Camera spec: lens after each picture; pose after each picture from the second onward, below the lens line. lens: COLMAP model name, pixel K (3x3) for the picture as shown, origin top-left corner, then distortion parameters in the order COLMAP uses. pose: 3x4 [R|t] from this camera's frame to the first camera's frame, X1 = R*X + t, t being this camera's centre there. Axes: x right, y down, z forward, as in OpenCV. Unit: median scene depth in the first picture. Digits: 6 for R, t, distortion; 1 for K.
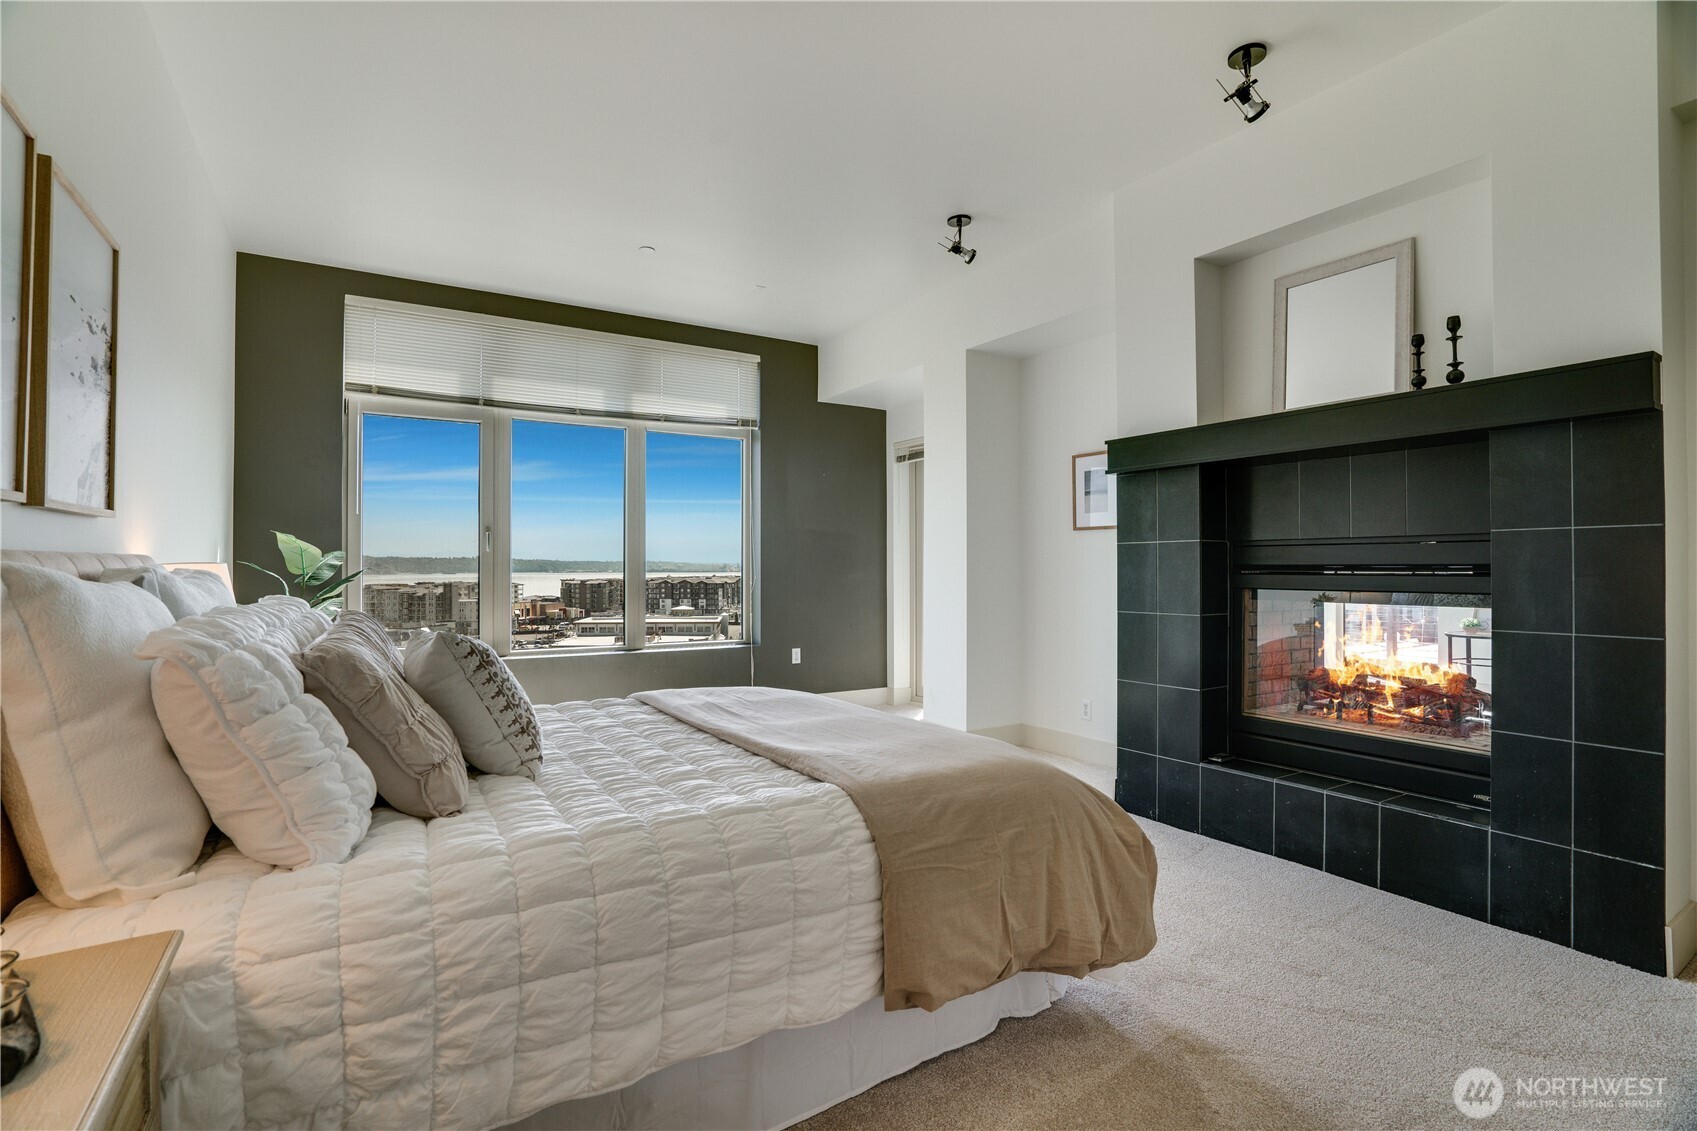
lens RADIAL K [[771.2, 0, 833.1], [0, 771.2, 554.6], [0, 0, 1]] dist [-0.039616, 0.001949]
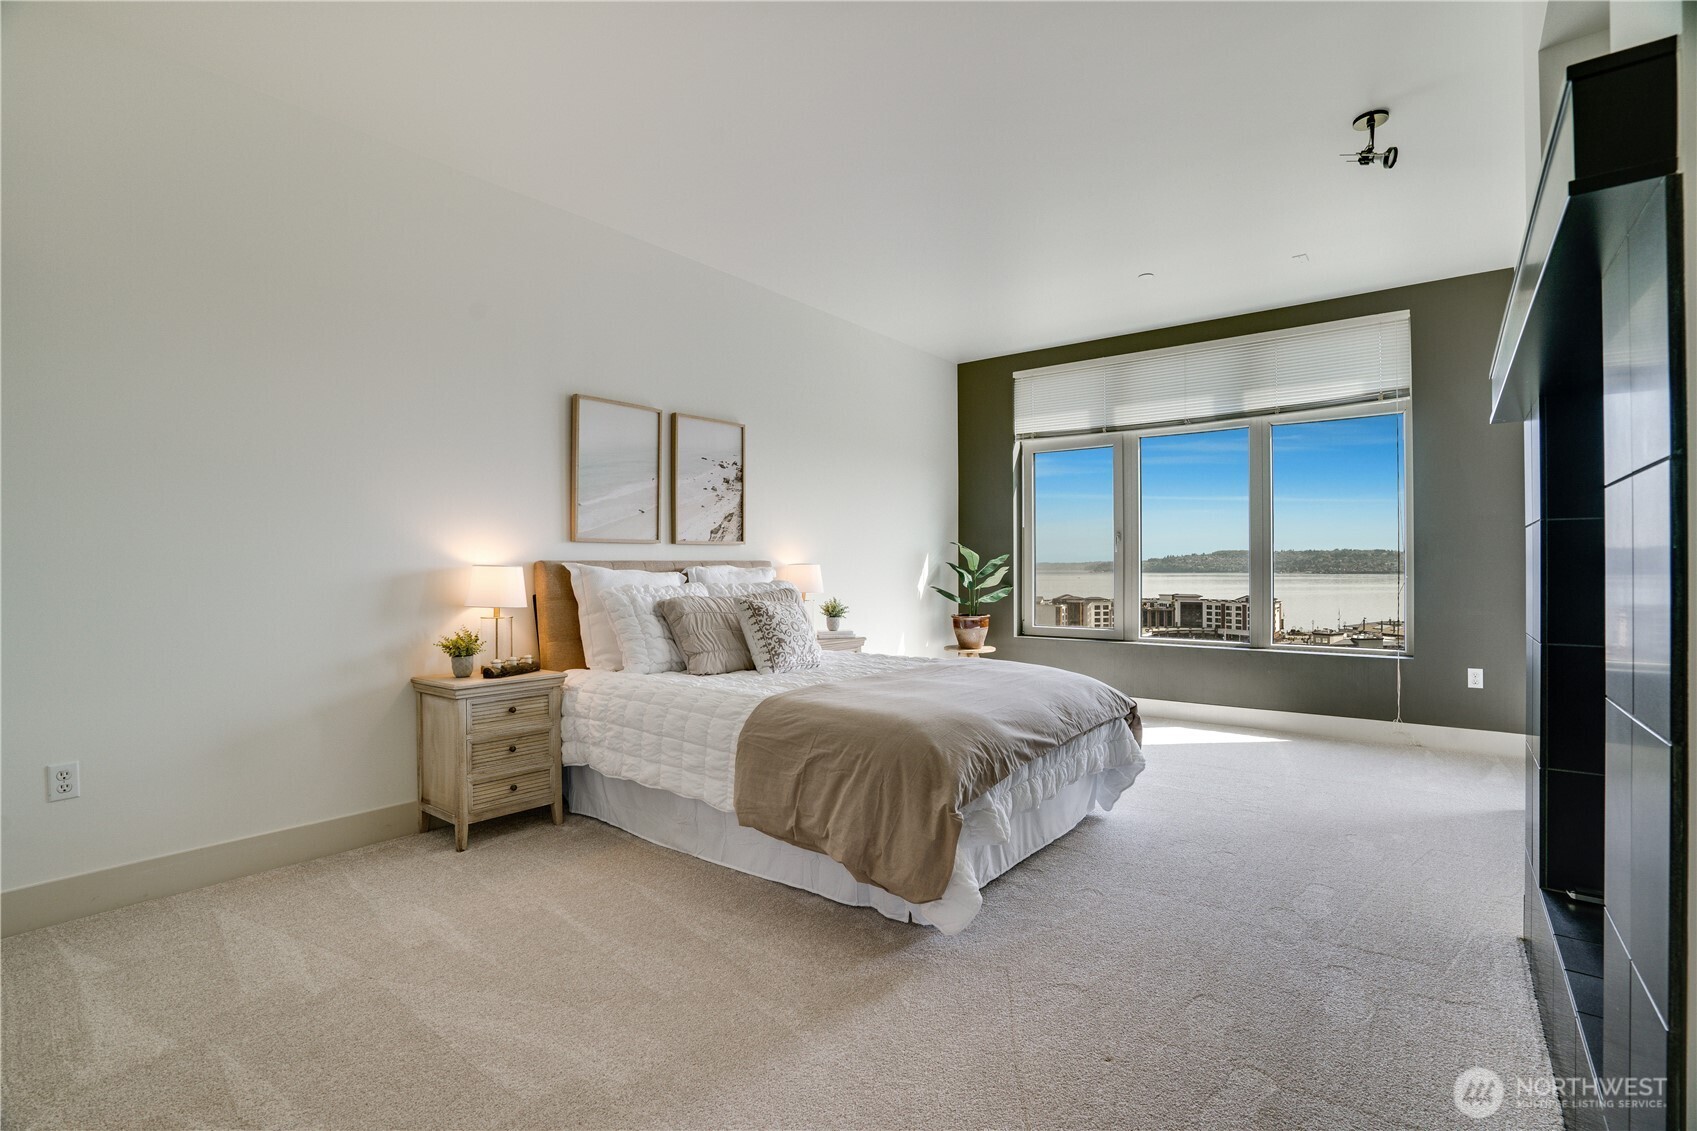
lens RADIAL K [[771.2, 0, 847.6], [0, 771.2, 555.9], [0, 0, 1]] dist [-0.039616, 0.001949]
pose [[0.358097, -0.011963, -0.933608, 0.583151], [0.015570, 0.999855, -0.006840, 0.002624], [0.933554, -0.012087, 0.358232, 0.195033]]
